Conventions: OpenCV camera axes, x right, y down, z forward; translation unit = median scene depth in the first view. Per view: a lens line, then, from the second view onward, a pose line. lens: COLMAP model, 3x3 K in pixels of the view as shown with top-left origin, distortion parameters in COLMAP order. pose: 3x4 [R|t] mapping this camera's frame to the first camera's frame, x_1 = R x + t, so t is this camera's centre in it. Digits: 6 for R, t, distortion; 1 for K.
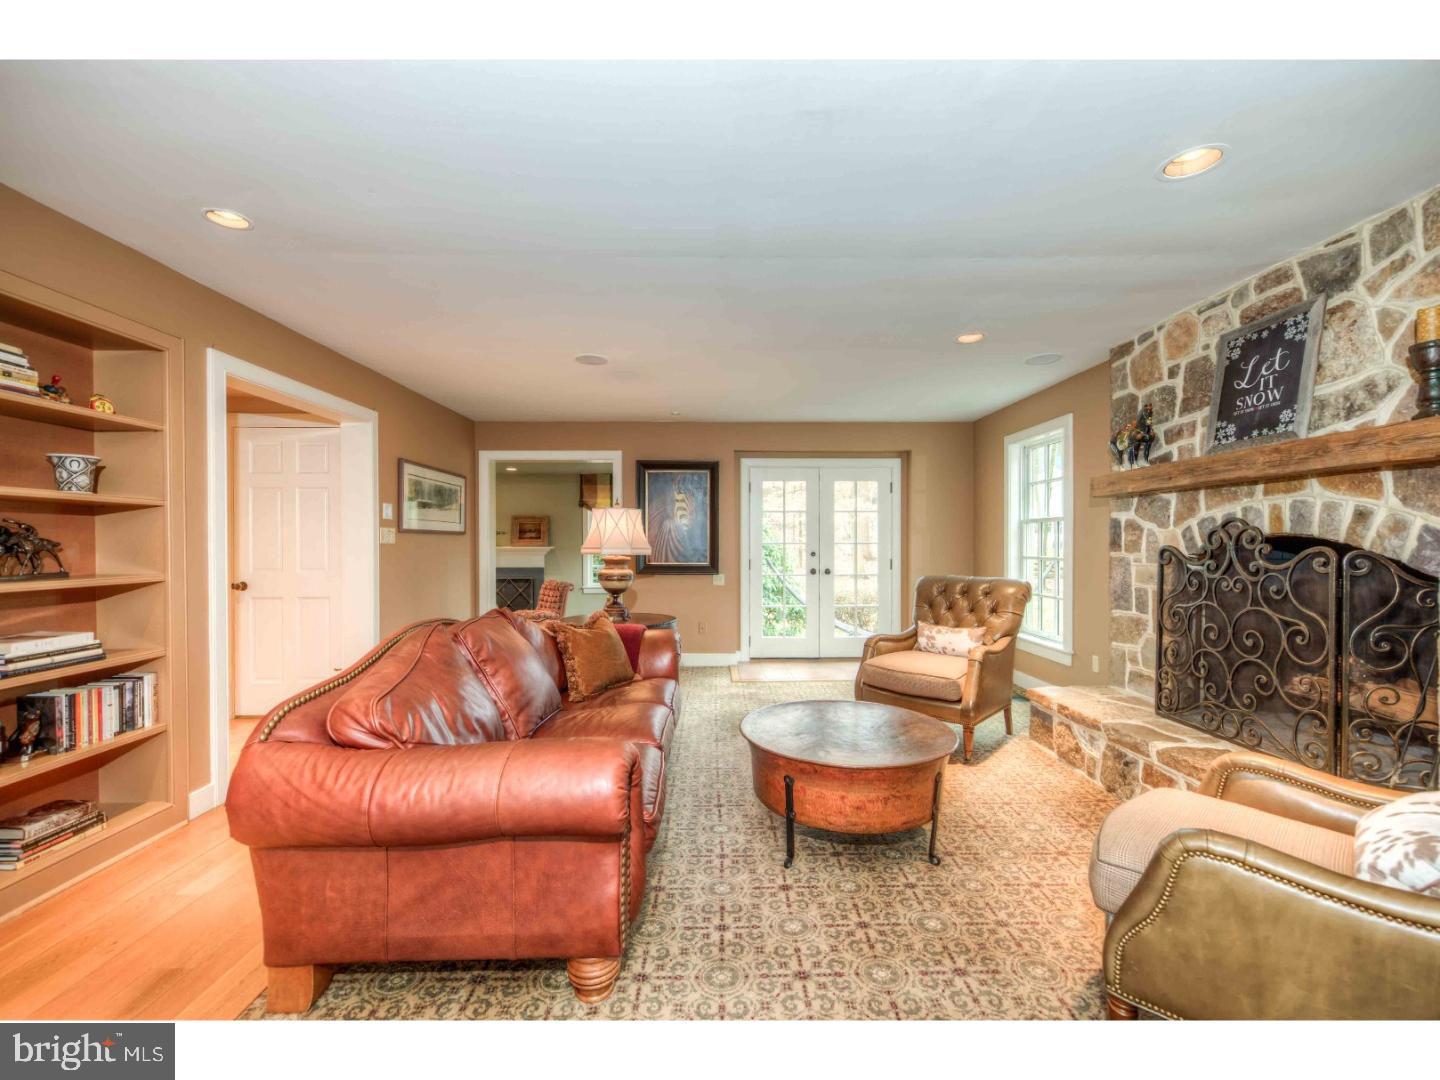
lens RADIAL K [[615.6, 0, 723.4], [0, 615.6, 545.5], [0, 0, 1]] dist [0.002760, -0.003359]
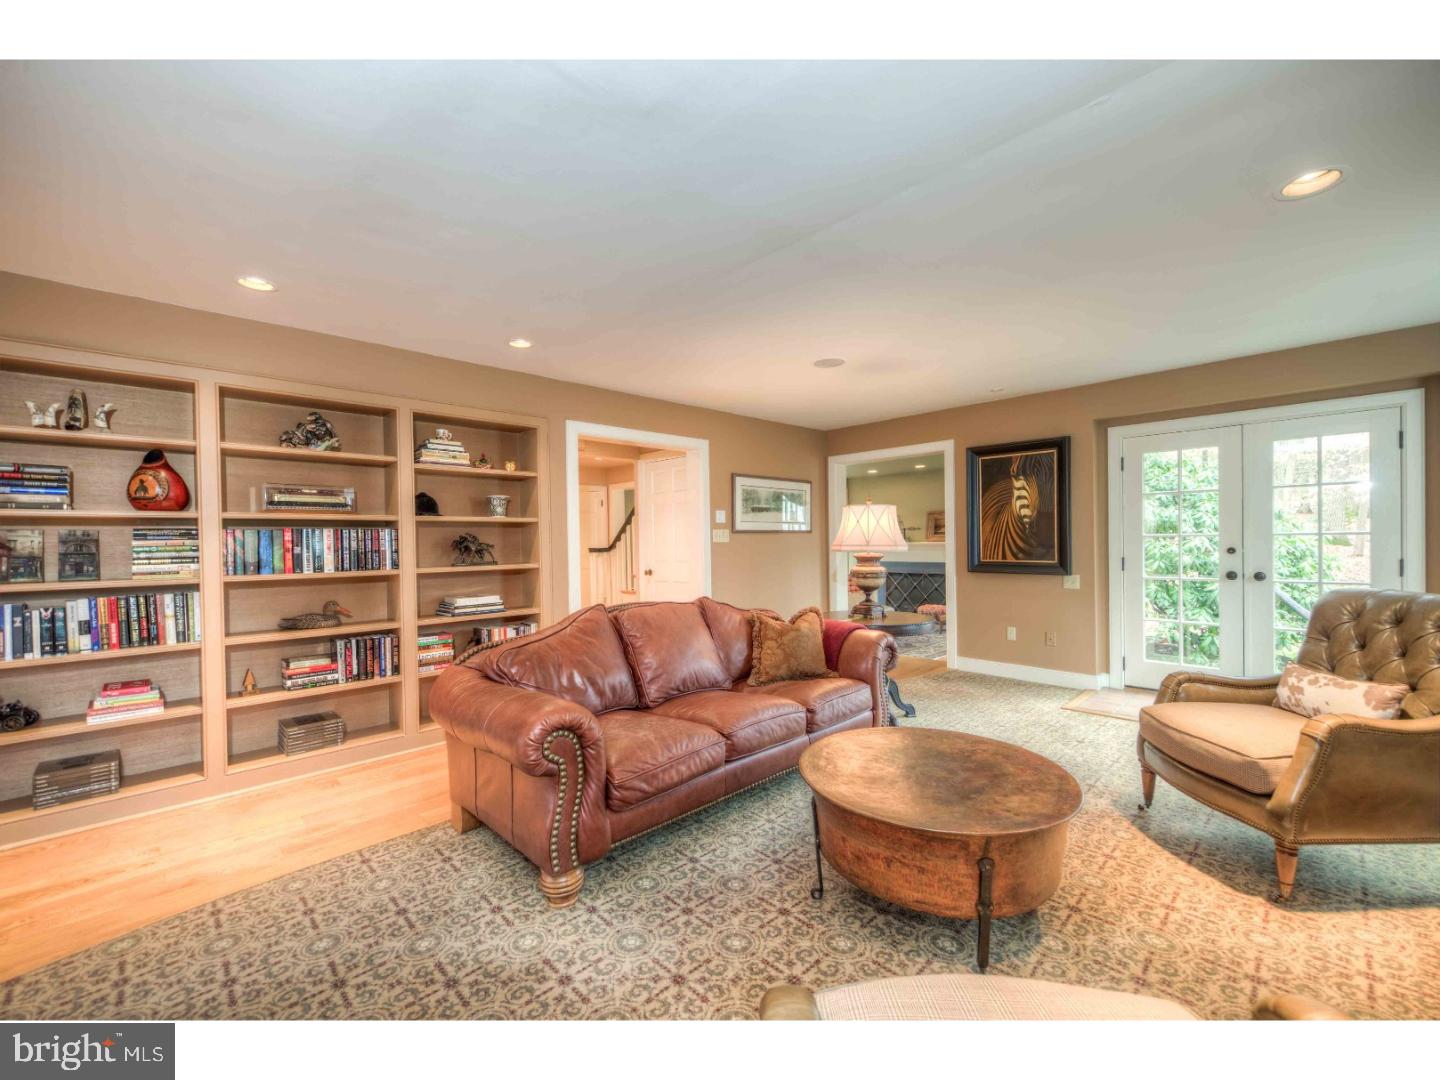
lens RADIAL K [[615.6, 0, 750.6], [0, 615.6, 542.3], [0, 0, 1]] dist [0.002760, -0.003359]
pose [[0.676810, -0.006749, -0.736126, 0.420451], [0.011072, 0.999938, 0.001011, -0.003414], [0.736074, -0.008835, 0.676843, 0.186431]]
